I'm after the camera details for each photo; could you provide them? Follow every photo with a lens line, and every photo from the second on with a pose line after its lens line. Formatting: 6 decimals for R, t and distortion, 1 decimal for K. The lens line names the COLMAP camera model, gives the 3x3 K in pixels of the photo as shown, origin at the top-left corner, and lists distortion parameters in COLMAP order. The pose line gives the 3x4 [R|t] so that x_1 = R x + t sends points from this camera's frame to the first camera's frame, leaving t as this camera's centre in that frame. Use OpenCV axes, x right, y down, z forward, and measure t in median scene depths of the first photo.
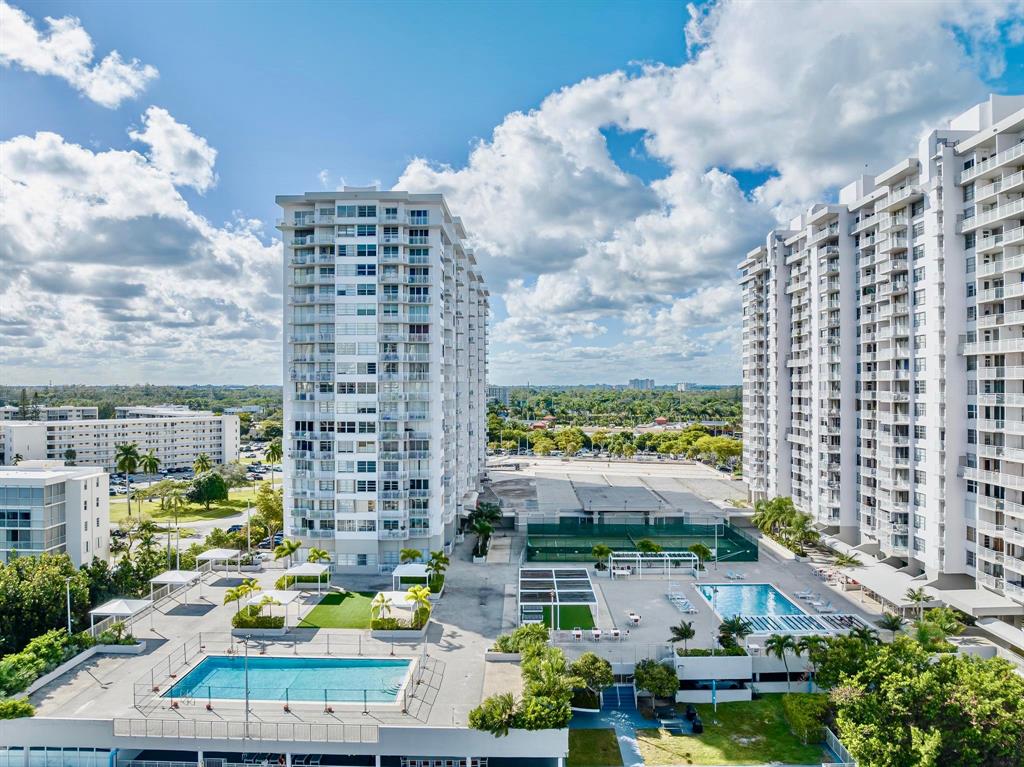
lens RADIAL K [[710.6, 0, 508.8], [0, 710.6, 395.9], [0, 0, 1]] dist [-0.093444, 0.004450]
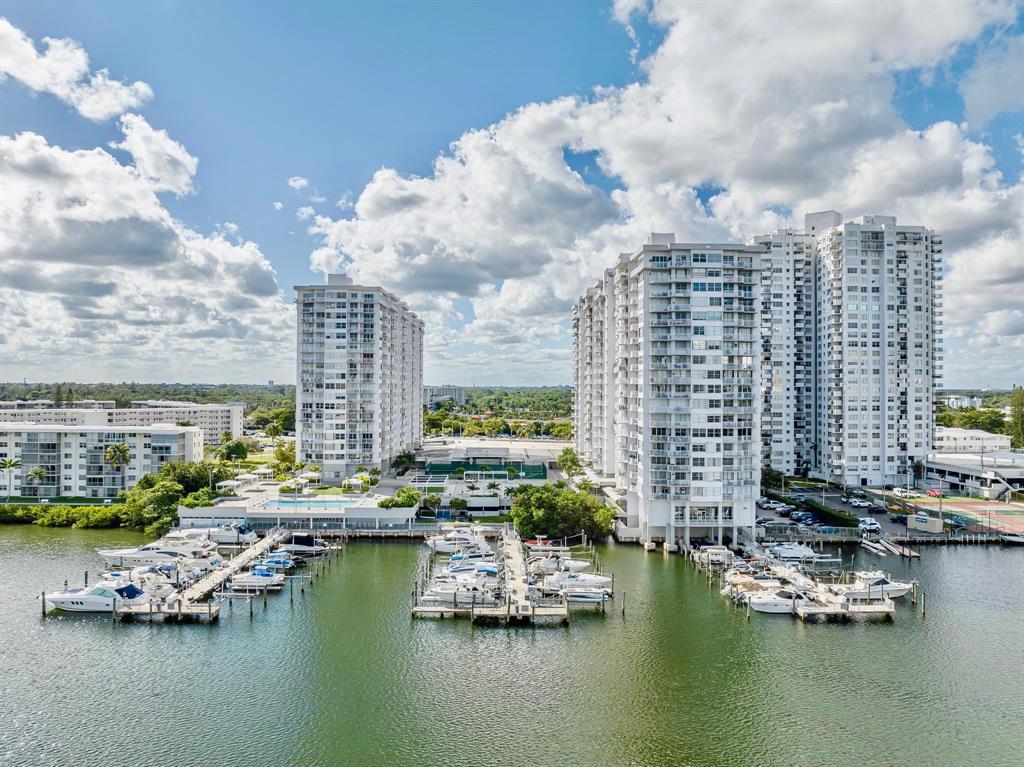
lens RADIAL K [[707.9, 0, 512.0], [0, 707.9, 383.5], [0, 0, 1]] dist [-0.093820, -0.008741]
pose [[0.998828, 0.006939, 0.047908, 0.059474], [-0.006046, 0.999806, -0.018757, 0.005140], [-0.048029, 0.018446, 0.998676, -0.320950]]
